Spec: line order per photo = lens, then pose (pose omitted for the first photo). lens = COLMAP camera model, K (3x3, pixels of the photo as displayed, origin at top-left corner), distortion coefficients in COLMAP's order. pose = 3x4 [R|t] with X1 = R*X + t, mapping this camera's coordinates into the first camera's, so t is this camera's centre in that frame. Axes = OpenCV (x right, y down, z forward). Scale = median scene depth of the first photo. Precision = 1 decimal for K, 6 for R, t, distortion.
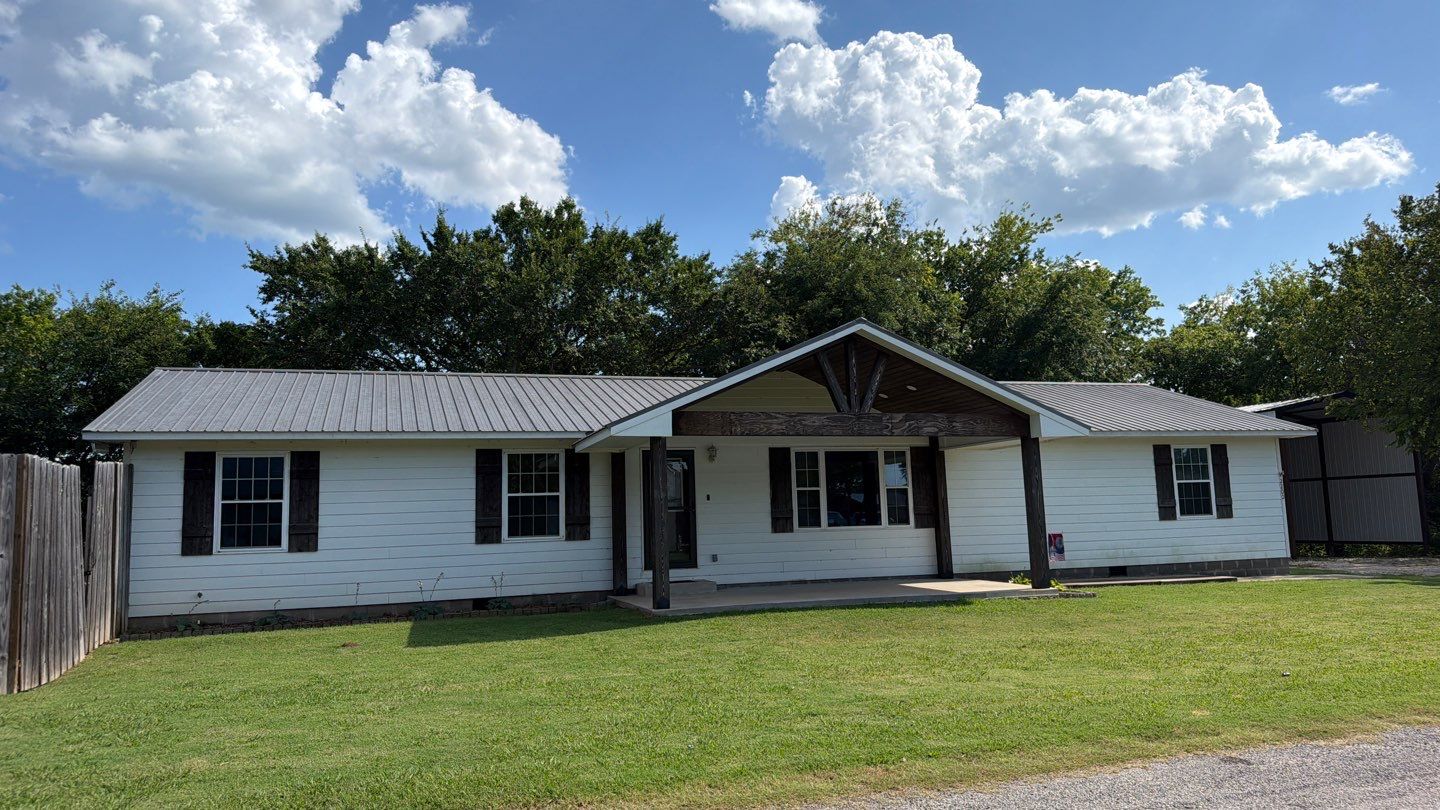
lens RADIAL K [[1024.6, 0, 722.4], [0, 1024.6, 405.1], [0, 0, 1]] dist [0.023440, -0.025034]
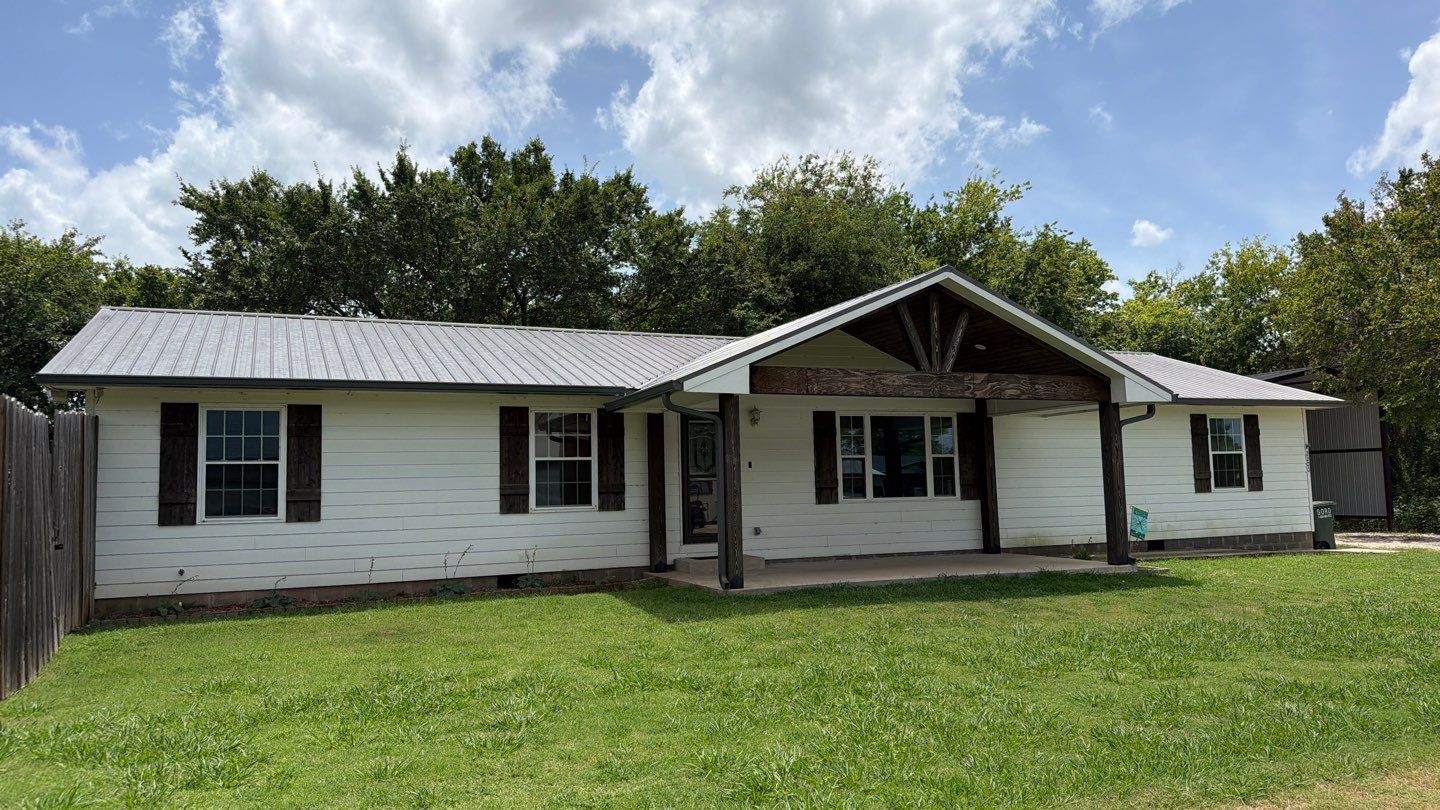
lens RADIAL K [[1024.6, 0, 738.0], [0, 1024.6, 439.7], [0, 0, 1]] dist [0.023440, -0.025034]
pose [[0.995612, 0.012237, 0.092770, -0.104200], [-0.018032, 0.997920, 0.061893, 0.011891], [-0.091819, -0.063294, 0.993762, 0.097284]]
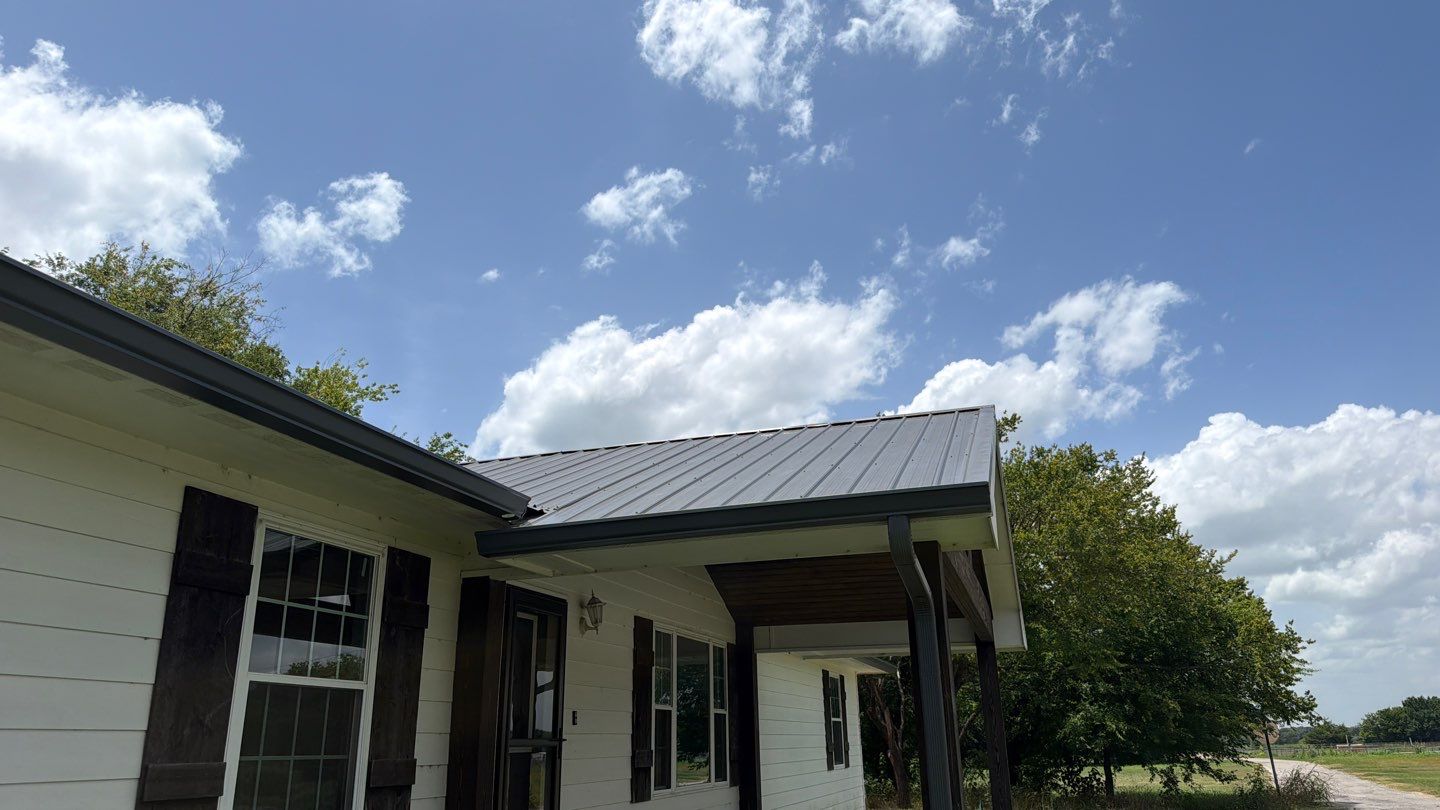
lens RADIAL K [[1024.6, 0, 719.6], [0, 1024.6, 398.6], [0, 0, 1]] dist [0.023440, -0.025034]
pose [[0.564275, 0.281197, 0.776223, -0.330507], [-0.087597, 0.955292, -0.282388, 0.073986], [-0.820926, 0.091350, 0.563680, 0.654803]]
